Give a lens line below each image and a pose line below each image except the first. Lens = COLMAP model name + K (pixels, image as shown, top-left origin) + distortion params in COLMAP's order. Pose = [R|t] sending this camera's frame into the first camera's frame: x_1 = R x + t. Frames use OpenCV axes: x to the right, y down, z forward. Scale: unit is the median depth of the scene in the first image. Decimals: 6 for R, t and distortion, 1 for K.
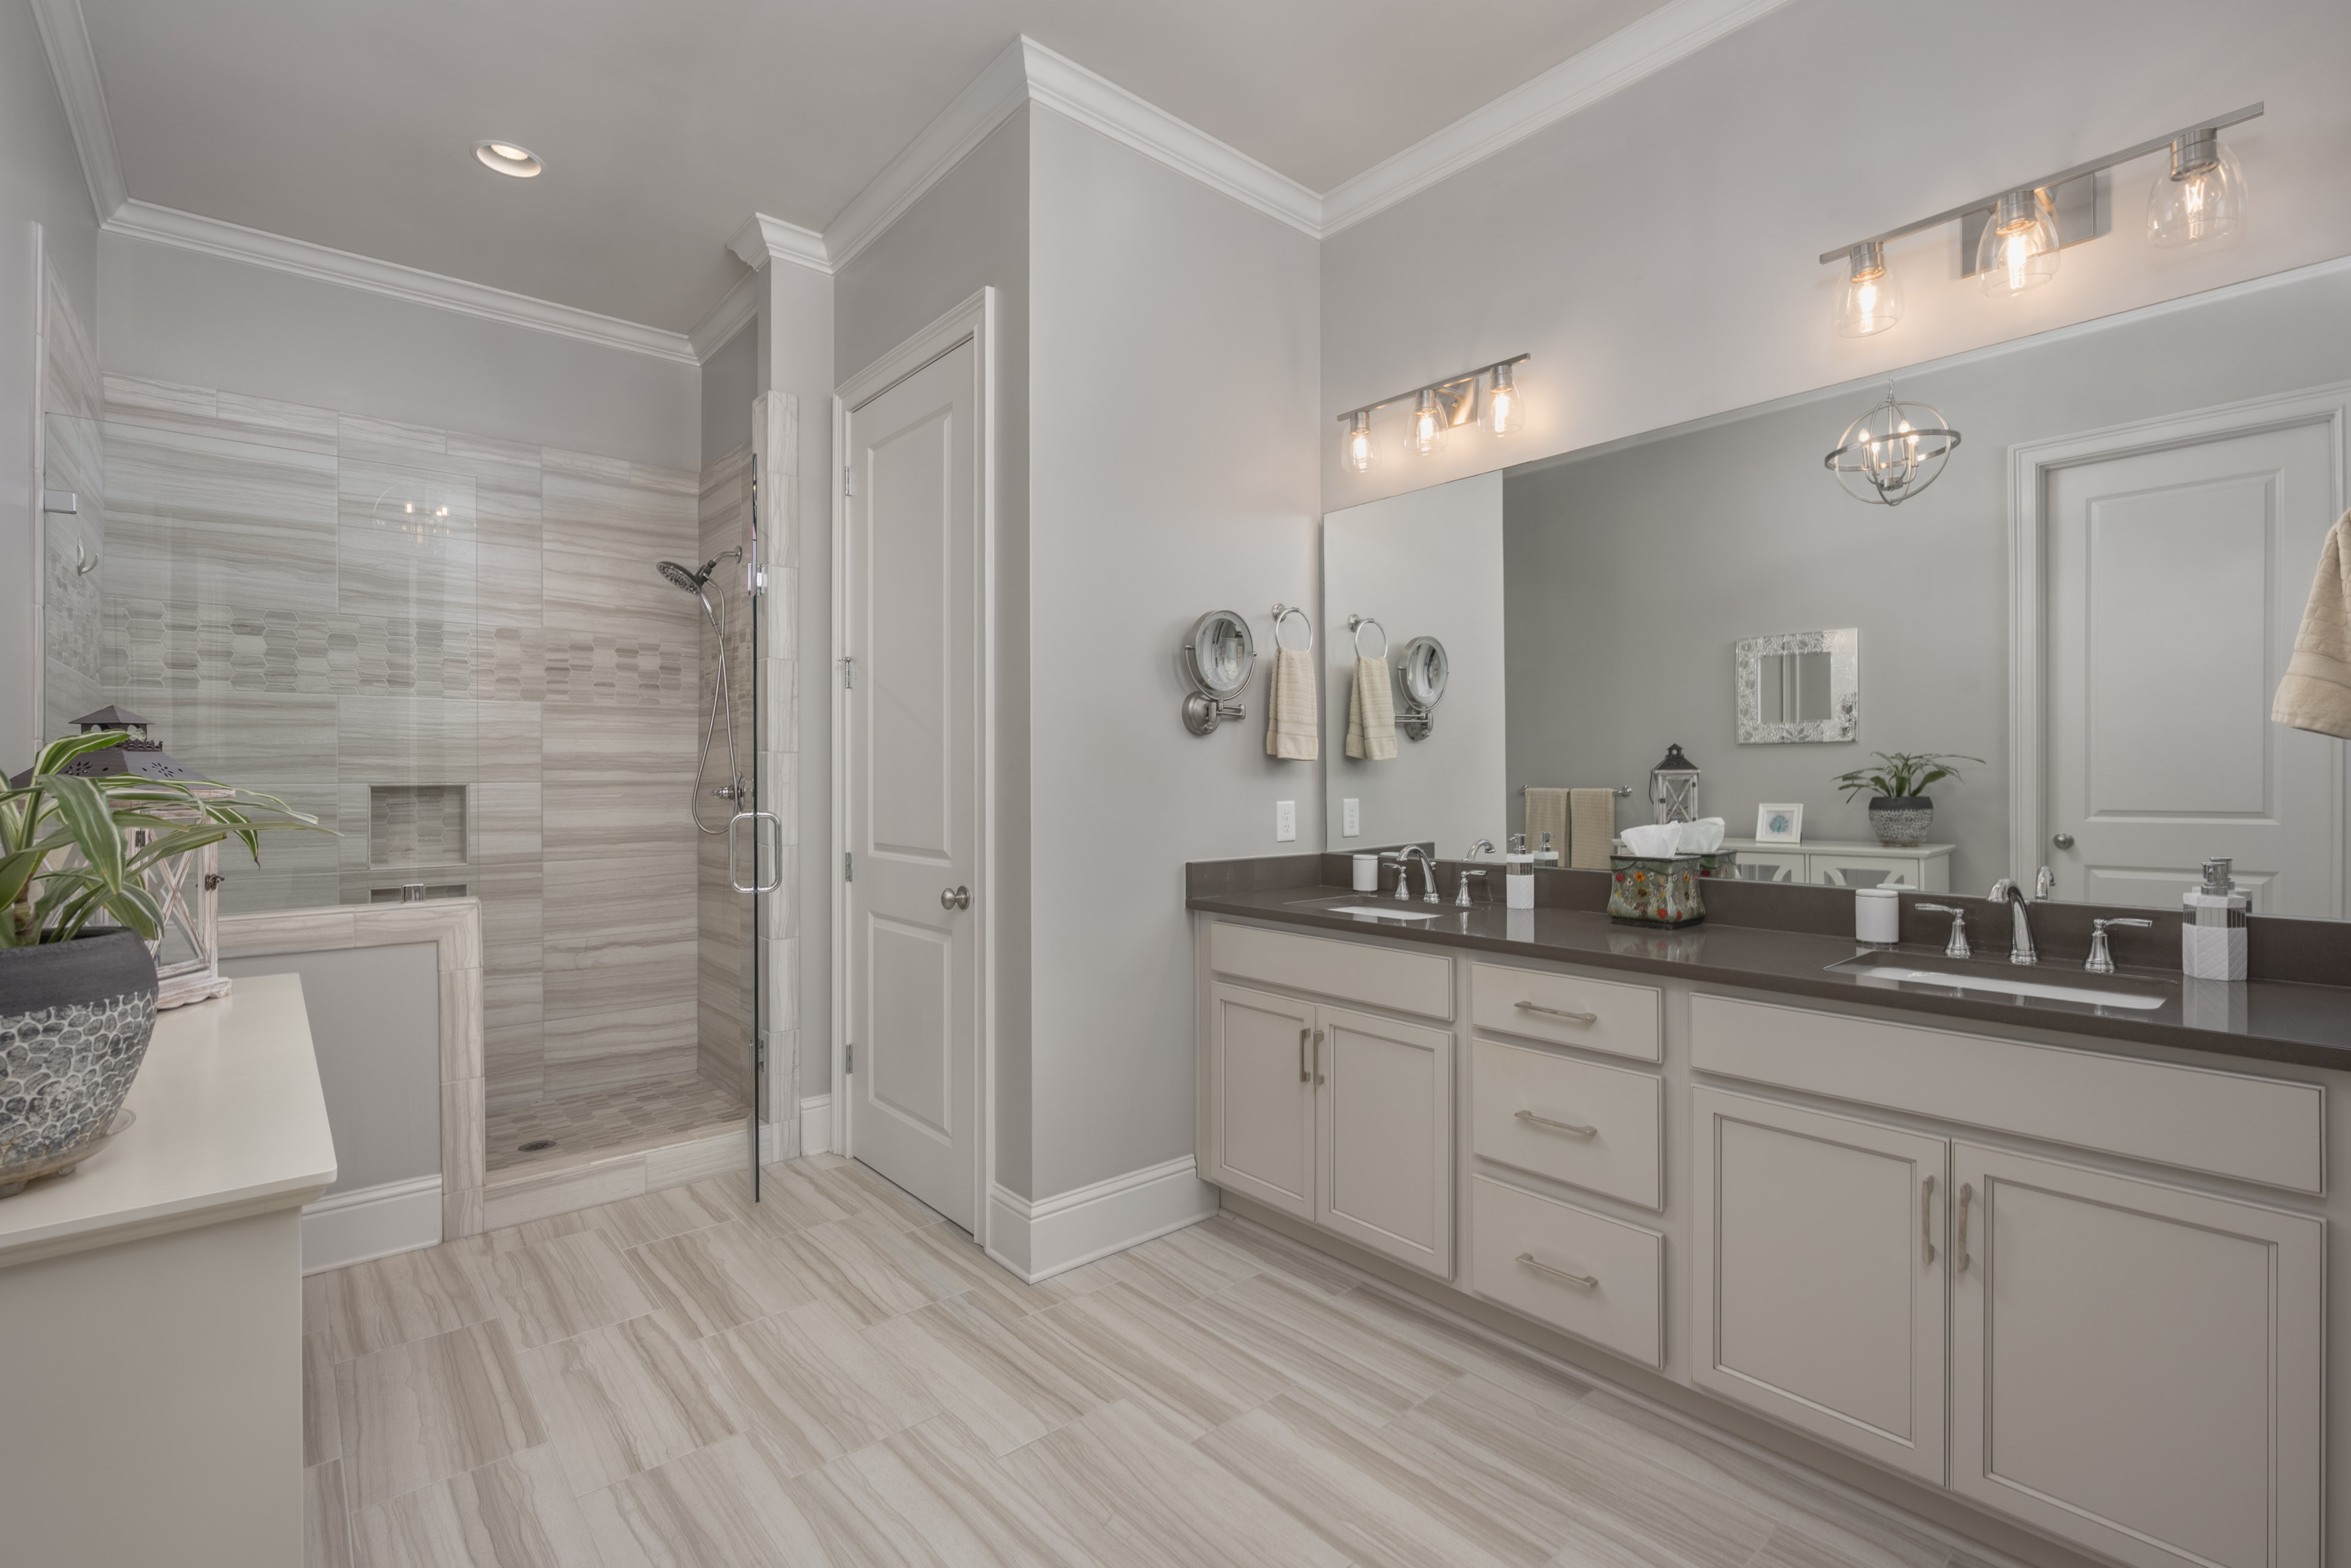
lens RADIAL K [[1043.2, 0, 1180.6], [0, 1043.2, 776.9], [0, 0, 1]] dist [-0.003535, -0.000532]
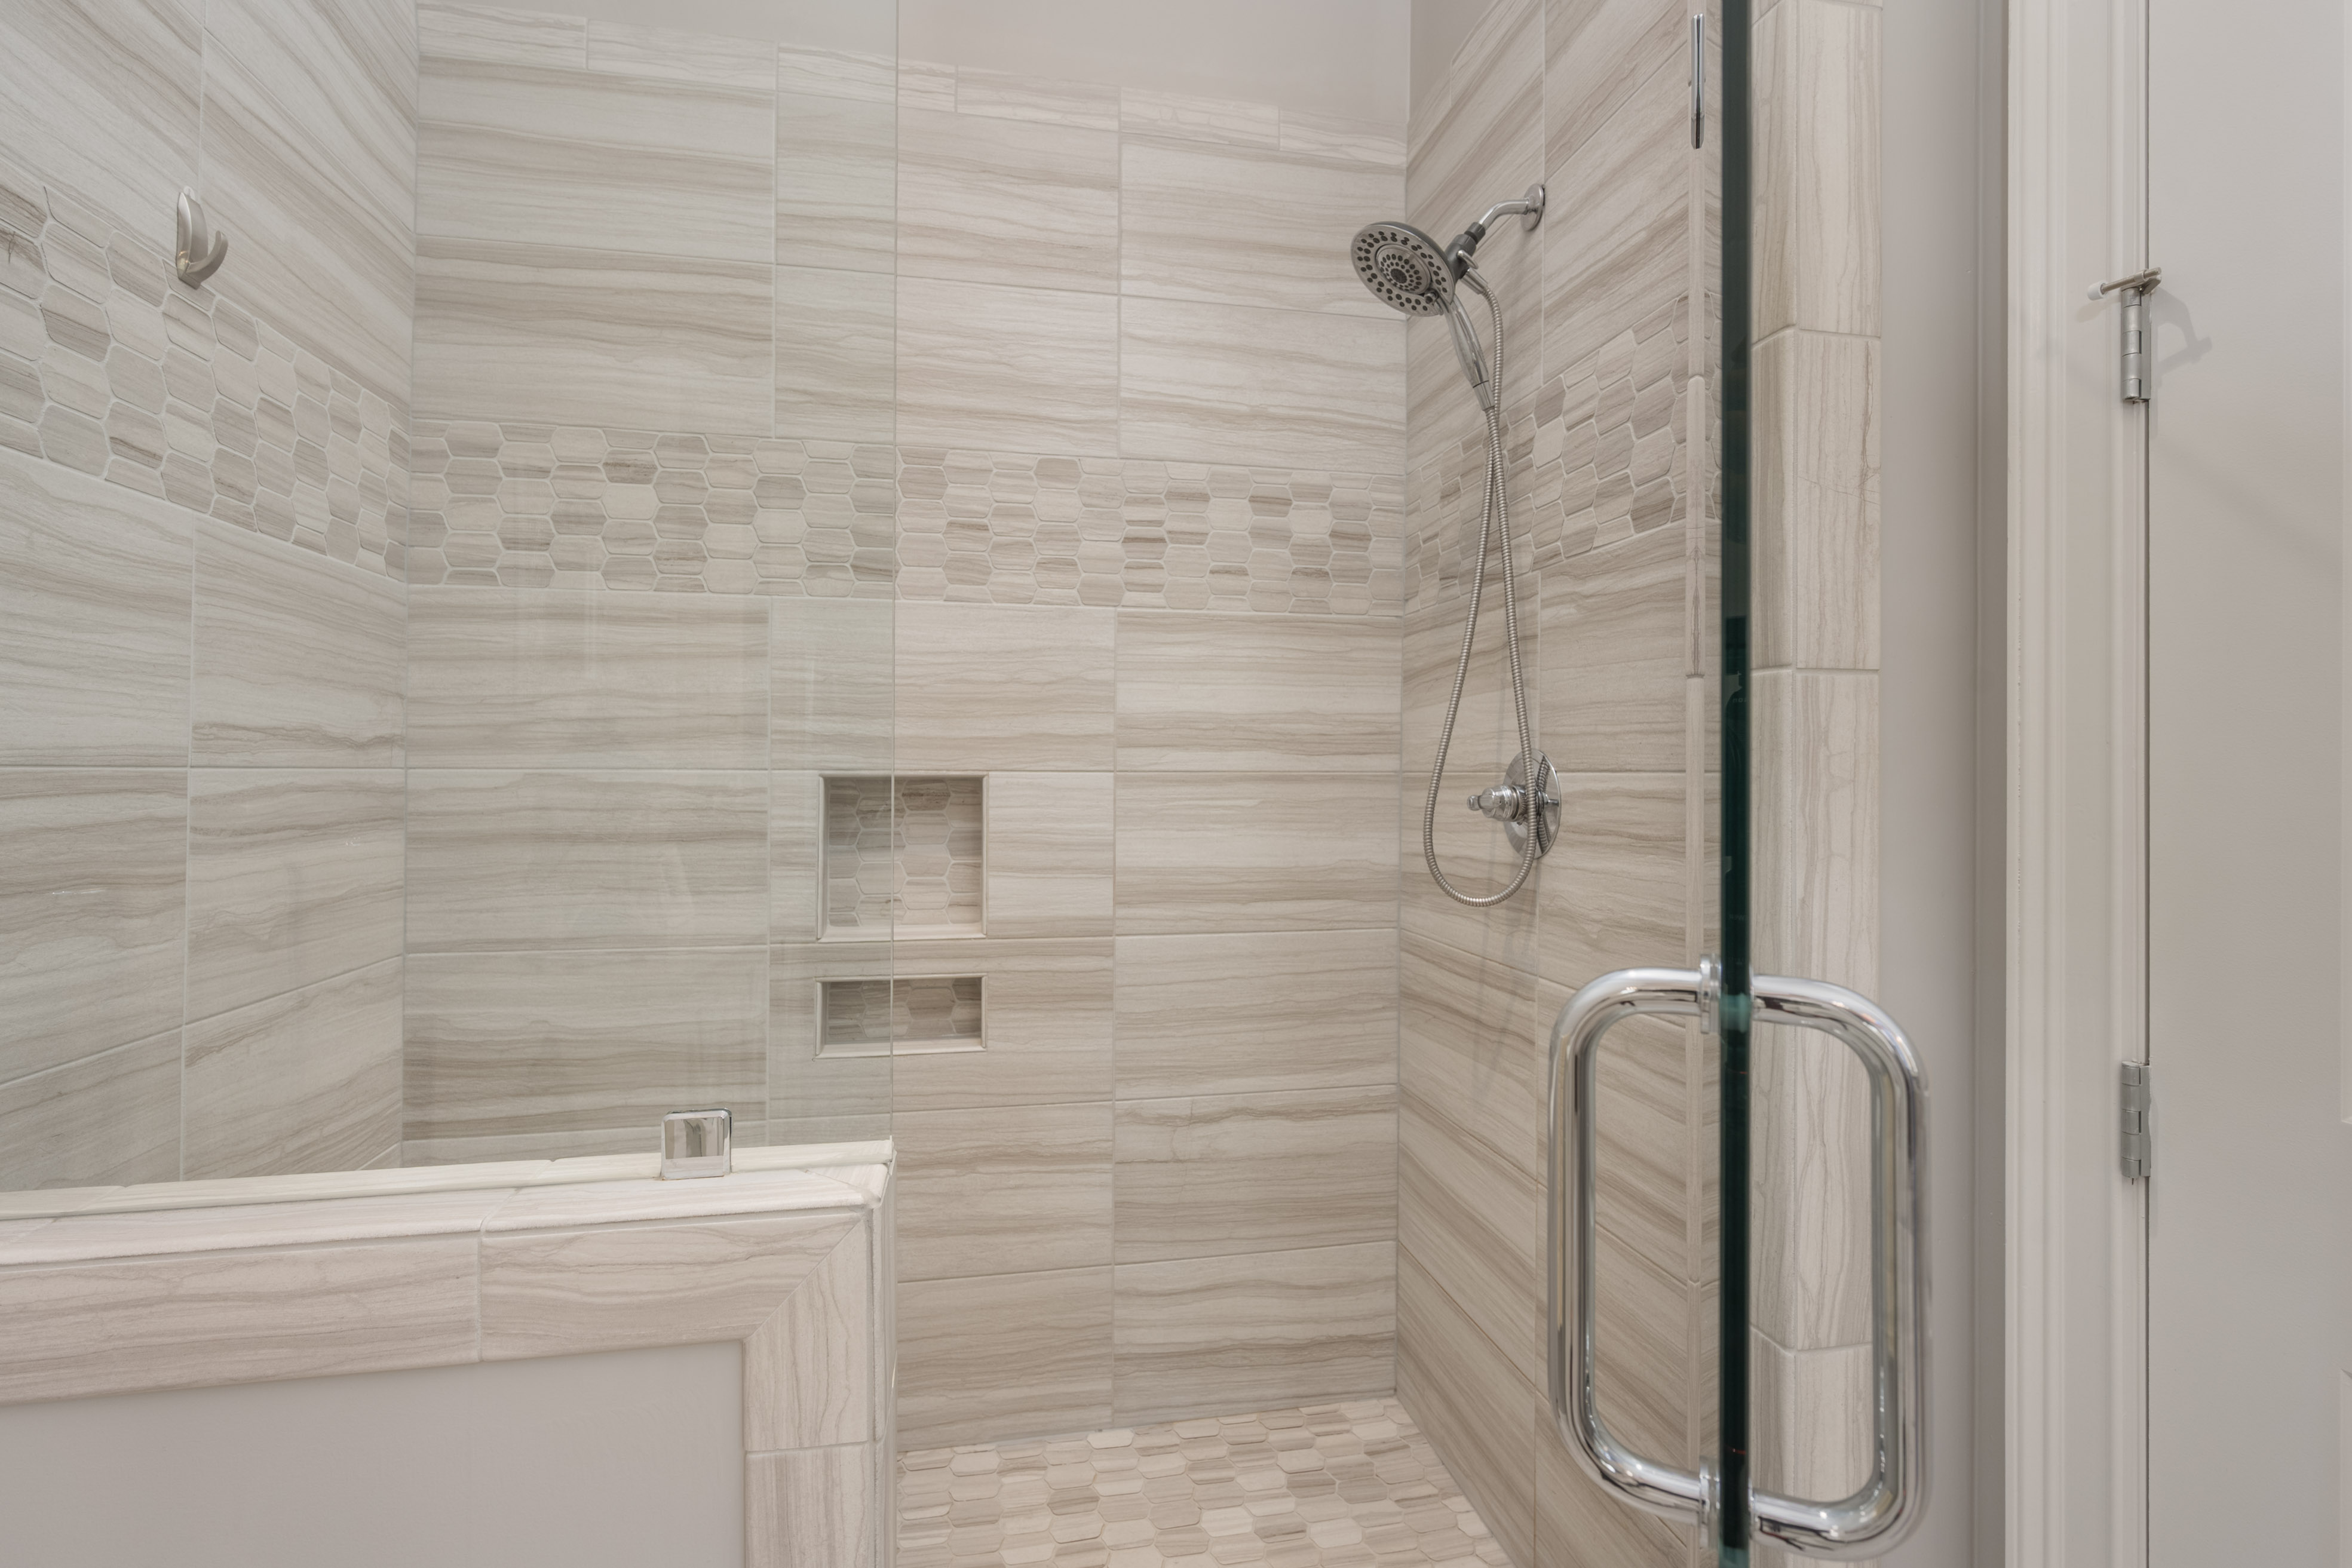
lens RADIAL K [[1043.7, 0, 1170.3], [0, 1043.7, 777.1], [0, 0, 1]] dist [-0.003535, -0.000532]
pose [[0.864421, 0.011168, -0.502645, -0.337719], [-0.008905, 0.999937, 0.006901, 0.003784], [0.502690, -0.001490, 0.864465, 0.577914]]
